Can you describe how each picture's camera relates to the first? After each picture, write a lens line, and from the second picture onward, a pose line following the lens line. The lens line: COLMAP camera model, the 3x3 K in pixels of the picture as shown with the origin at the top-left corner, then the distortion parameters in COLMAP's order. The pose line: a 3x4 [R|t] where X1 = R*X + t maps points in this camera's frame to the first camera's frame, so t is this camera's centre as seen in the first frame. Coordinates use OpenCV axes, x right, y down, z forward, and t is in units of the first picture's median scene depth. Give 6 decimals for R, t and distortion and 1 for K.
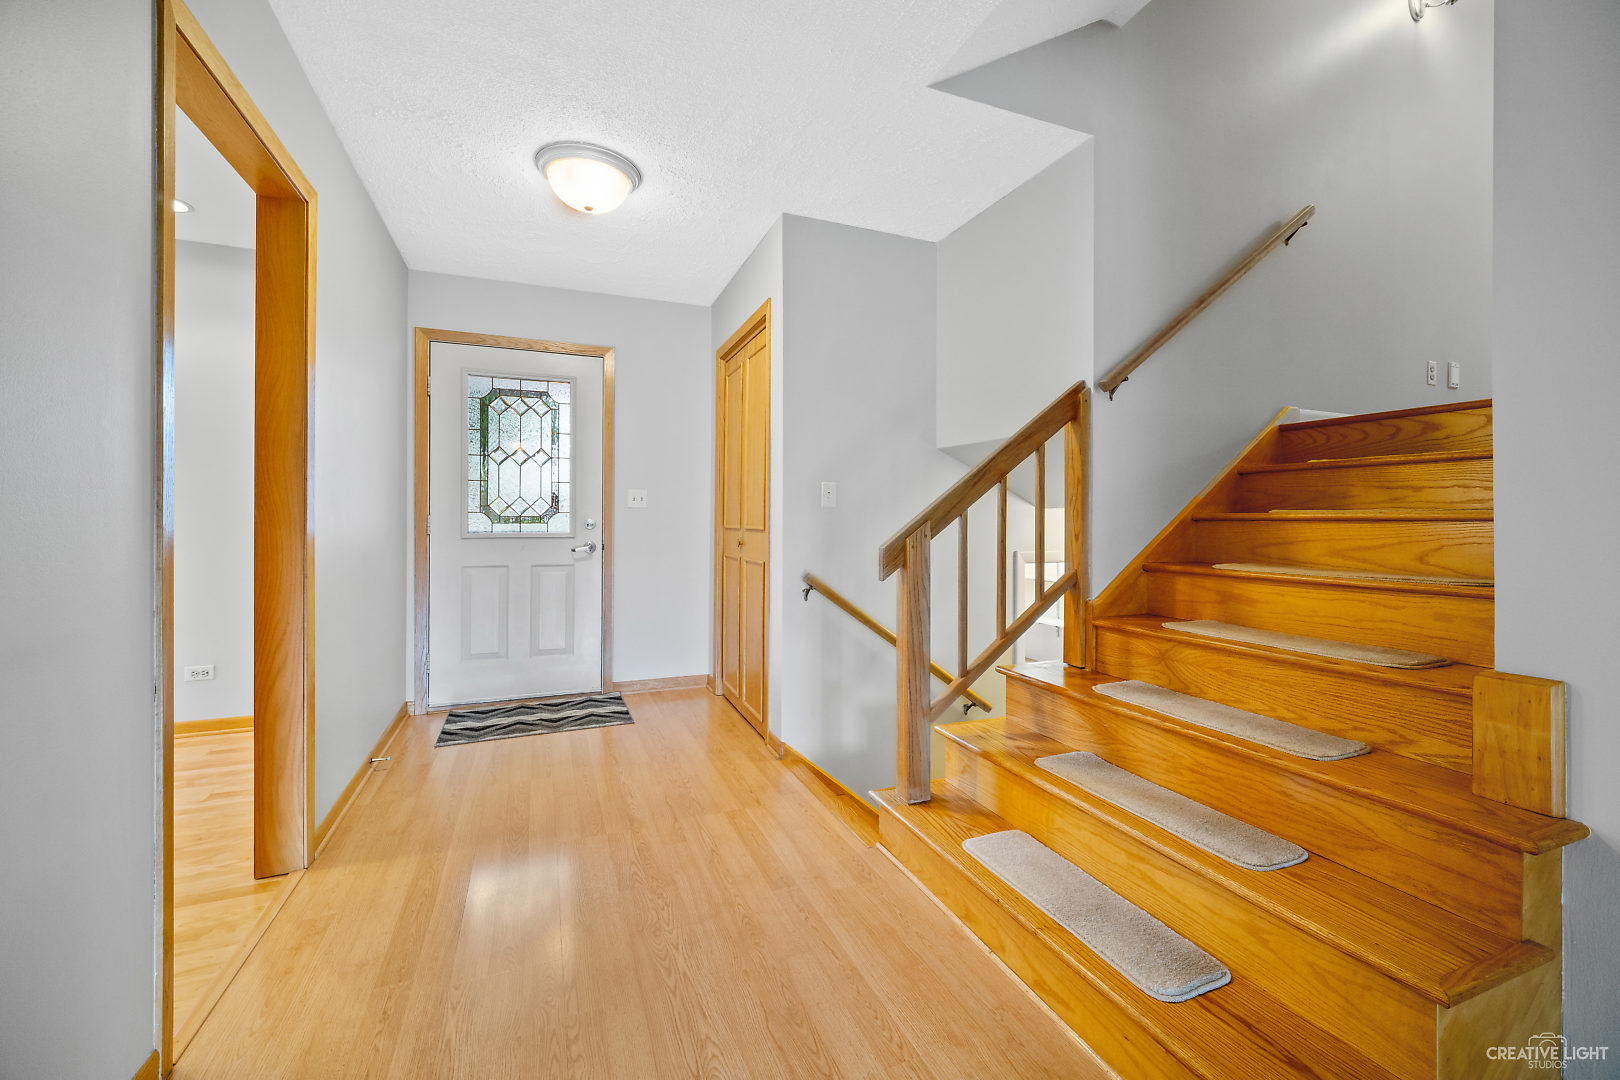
lens RADIAL K [[652.1, 0, 802.6], [0, 652.1, 525.9], [0, 0, 1]] dist [0.002964, 0.000483]
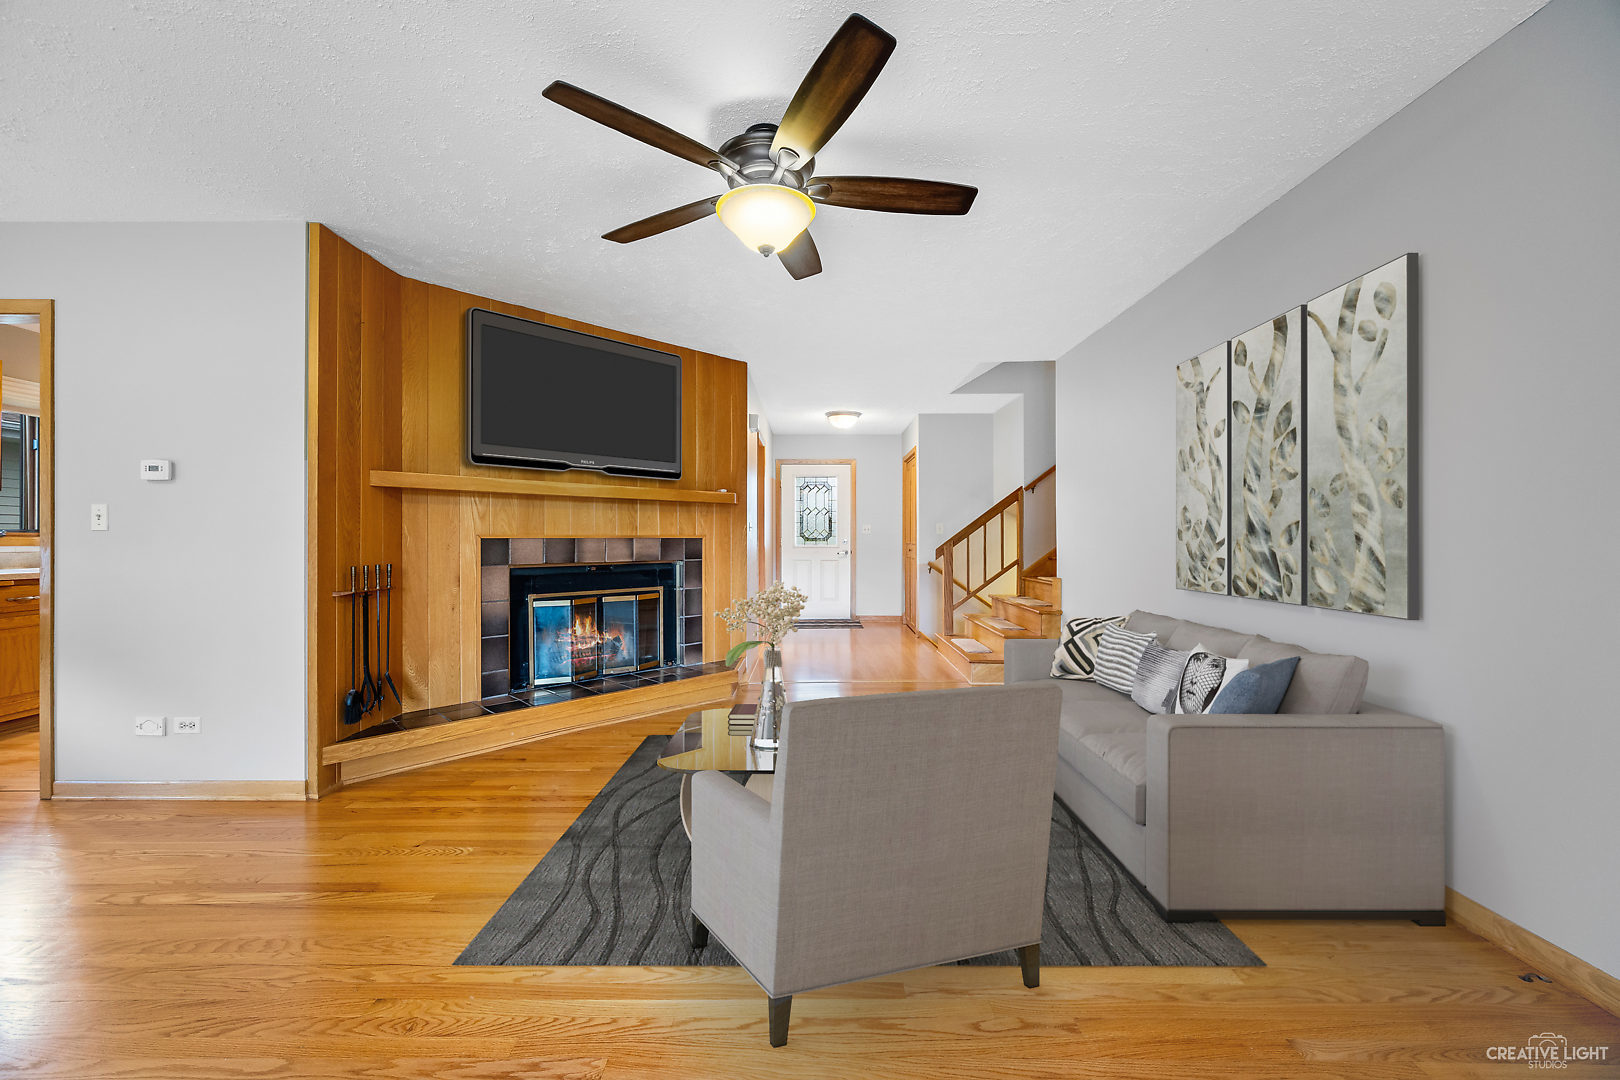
lens RADIAL K [[652.1, 0, 810.7], [0, 652.1, 544.7], [0, 0, 1]] dist [0.002964, 0.000483]
pose [[0.923873, 0.000078, -0.382699, 0.652509], [-0.000739, 0.999998, -0.001582, 0.018378], [0.382698, 0.001744, 0.923872, -1.727762]]
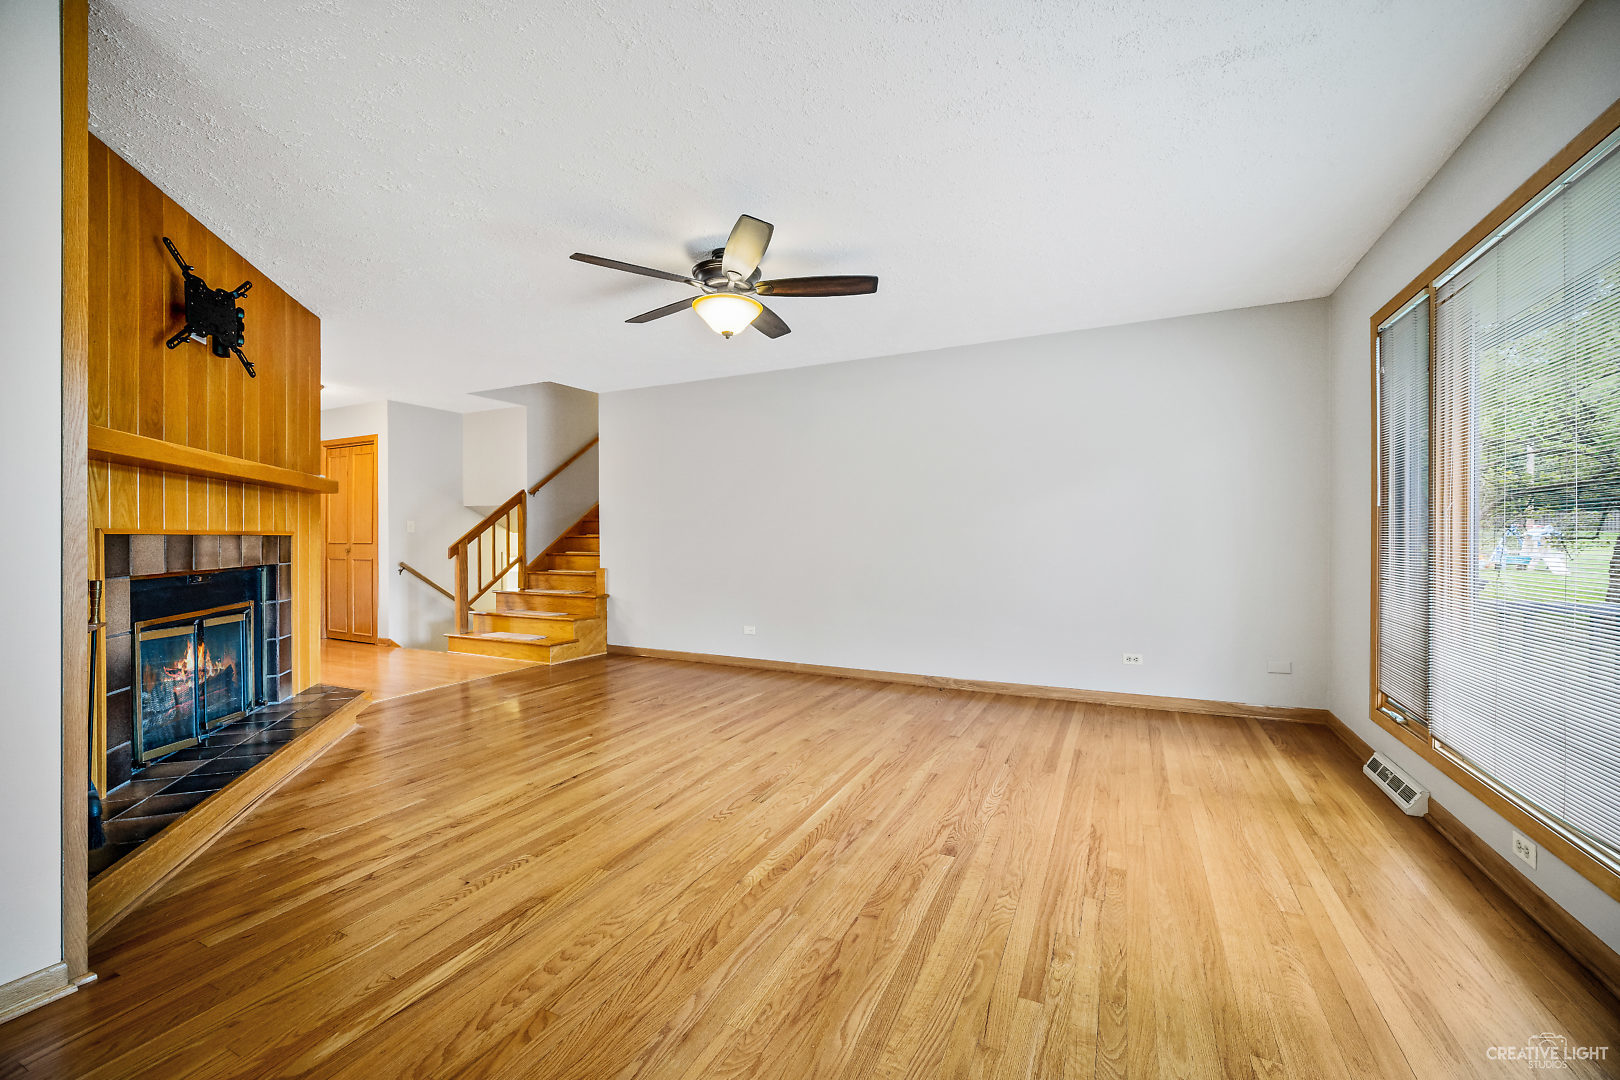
lens RADIAL K [[652.1, 0, 813.2], [0, 652.1, 542.3], [0, 0, 1]] dist [0.002964, 0.000483]
pose [[0.738101, -0.007632, 0.674647, -0.578853], [0.010644, 0.999943, -0.000333, 0.025912], [-0.674607, 0.007427, 0.738140, -2.009672]]
